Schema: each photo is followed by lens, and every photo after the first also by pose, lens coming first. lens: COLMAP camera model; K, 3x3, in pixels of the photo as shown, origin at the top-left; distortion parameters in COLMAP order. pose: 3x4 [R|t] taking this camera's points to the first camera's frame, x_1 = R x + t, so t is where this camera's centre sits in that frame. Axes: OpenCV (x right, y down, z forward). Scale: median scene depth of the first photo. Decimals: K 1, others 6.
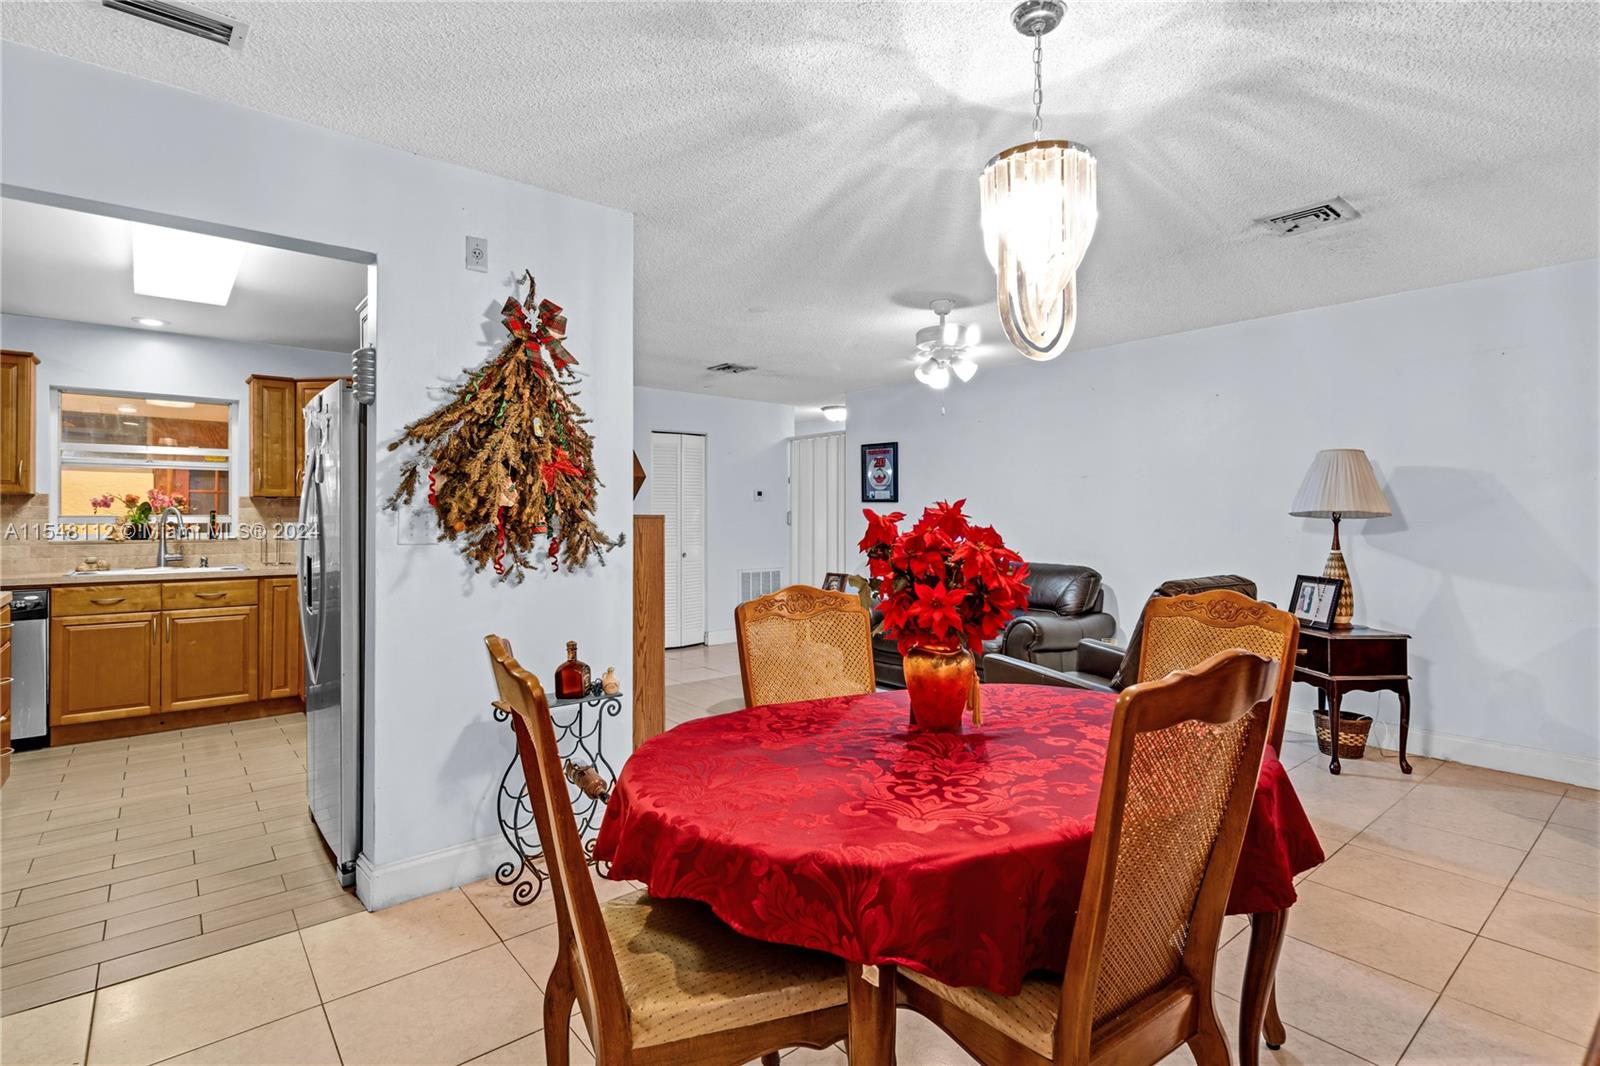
lens RADIAL K [[738.3, 0, 801.7], [0, 738.3, 520.5], [0, 0, 1]] dist [0.000764, 0.000637]
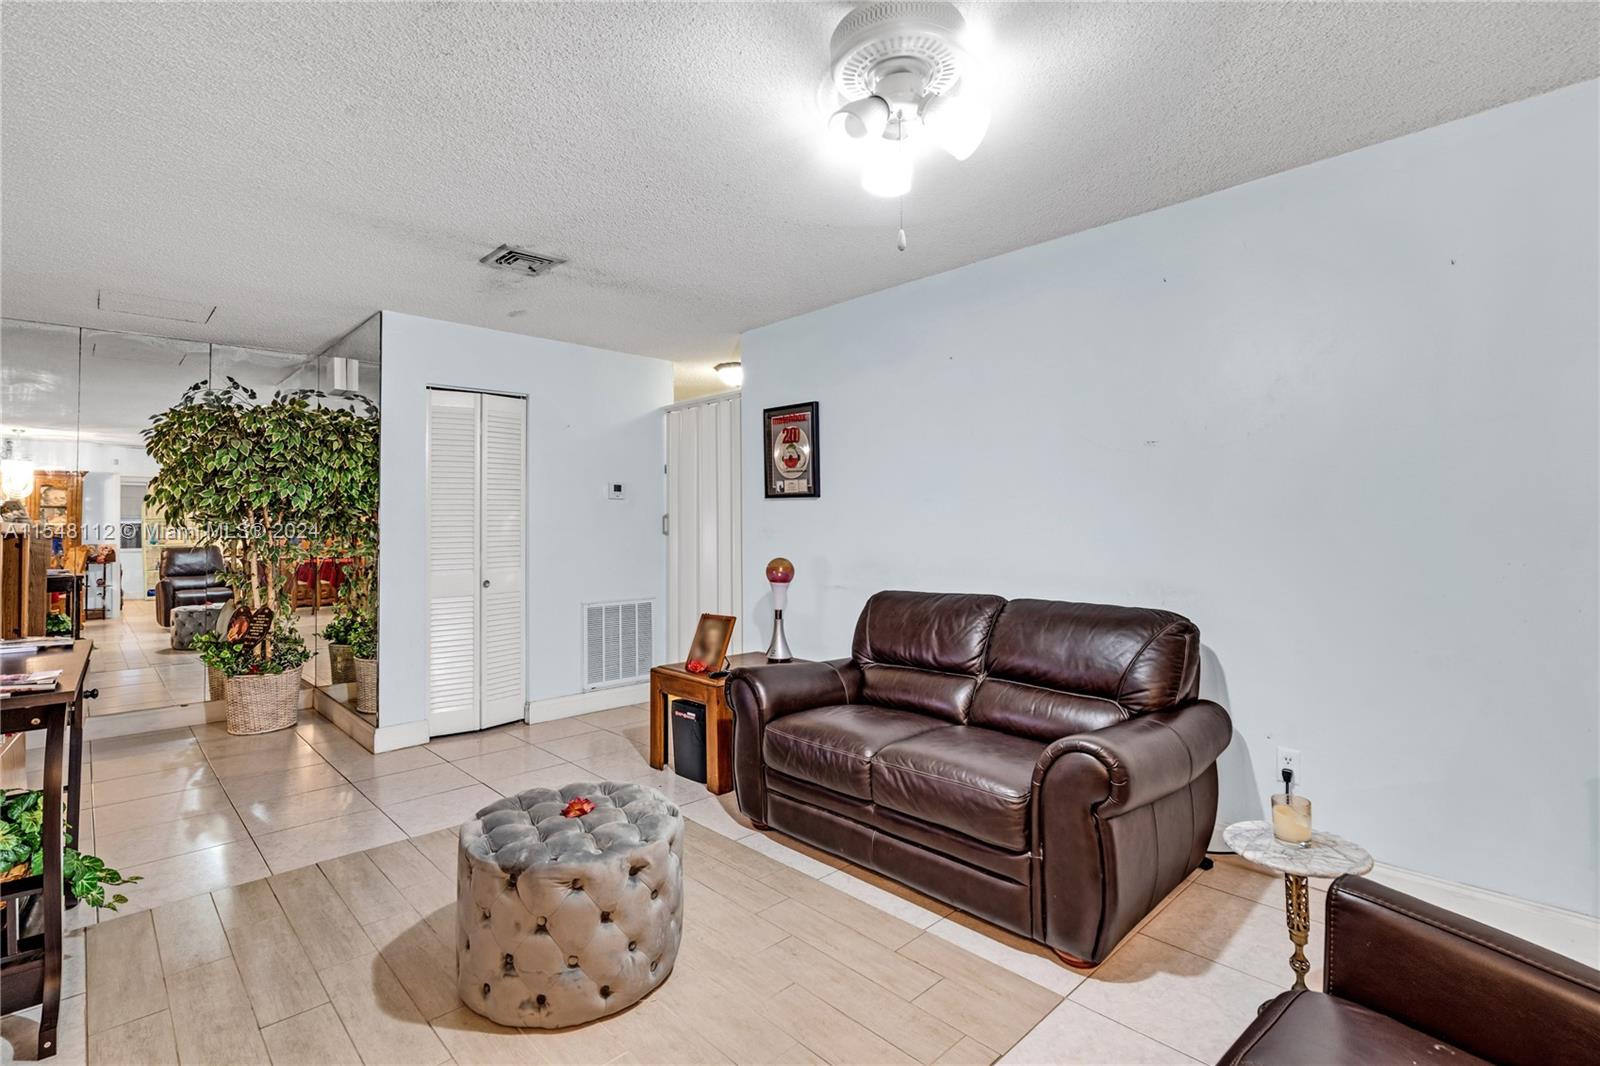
lens RADIAL K [[738.3, 0, 797.7], [0, 738.3, 523.3], [0, 0, 1]] dist [0.000764, 0.000637]
pose [[0.997135, -0.008279, 0.075182, 0.062637], [0.008688, 0.999949, -0.005116, 0.000412], [-0.075135, 0.005754, 0.997157, 0.365250]]
